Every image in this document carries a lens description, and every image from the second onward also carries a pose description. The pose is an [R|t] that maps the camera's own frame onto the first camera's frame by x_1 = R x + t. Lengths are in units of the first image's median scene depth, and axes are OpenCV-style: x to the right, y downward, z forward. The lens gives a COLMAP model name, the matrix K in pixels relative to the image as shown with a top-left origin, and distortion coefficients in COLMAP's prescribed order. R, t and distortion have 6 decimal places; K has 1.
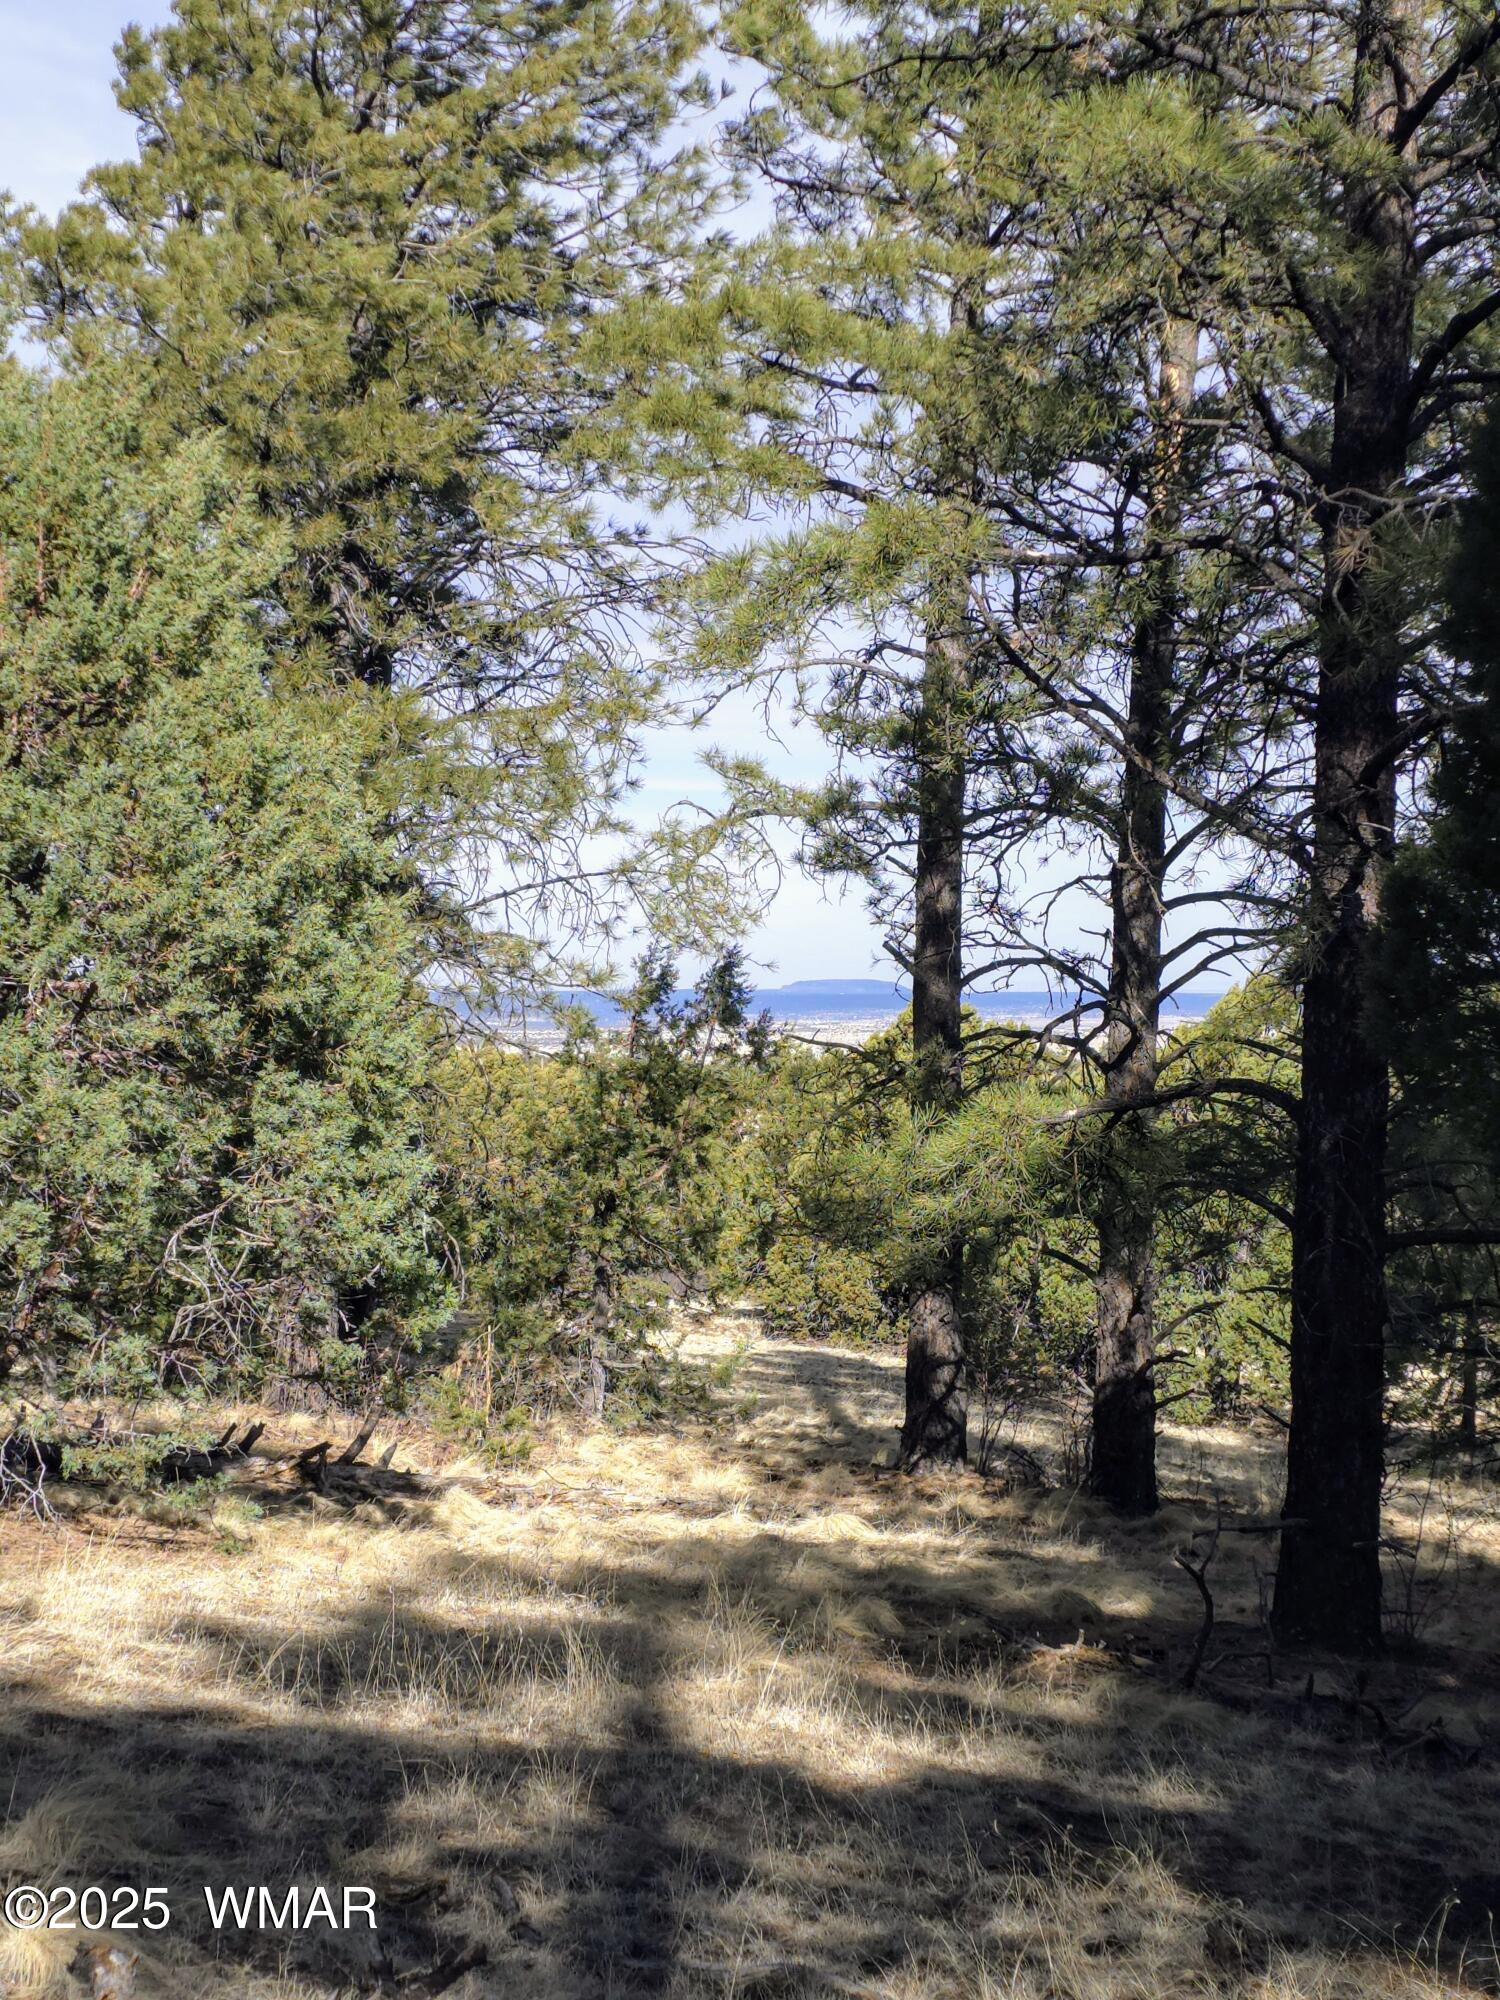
lens RADIAL K [[1343.8, 0, 796.1], [0, 1343.8, 1003.4], [0, 0, 1]] dist [0.083441, 0.003269]
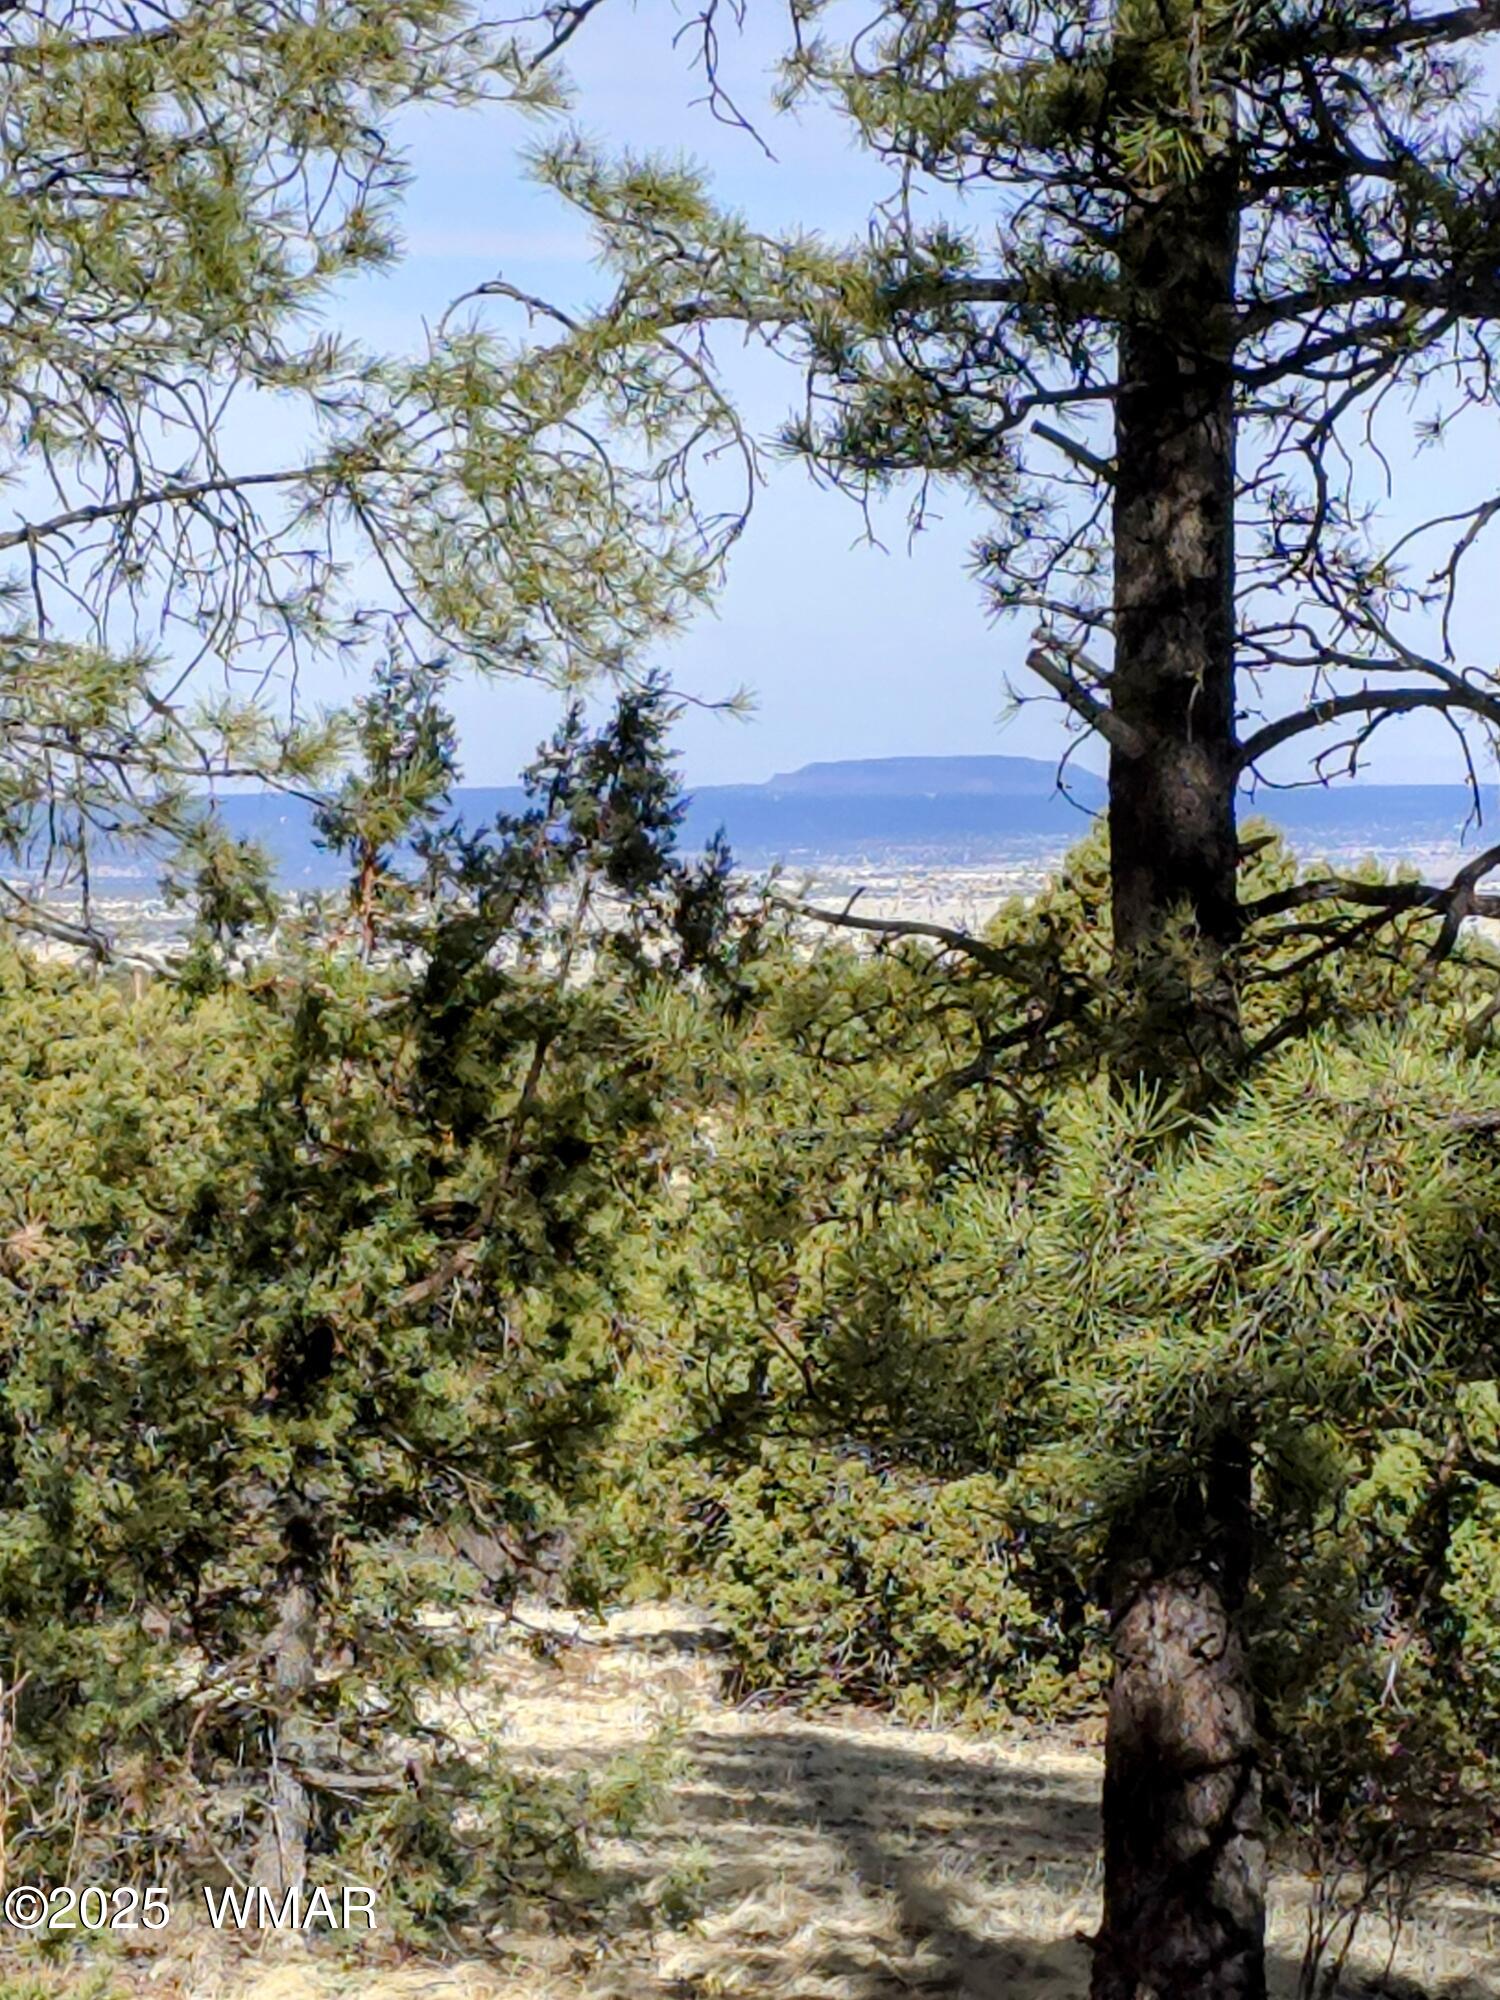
lens RADIAL K [[1343.8, 0, 796.1], [0, 1343.8, 1003.4], [0, 0, 1]] dist [0.083441, 0.003269]
pose [[0.999630, -0.013115, 0.023814, -0.010978], [0.009785, 0.990807, 0.134926, -0.000390], [-0.025365, -0.134643, 0.990569, 0.619578]]
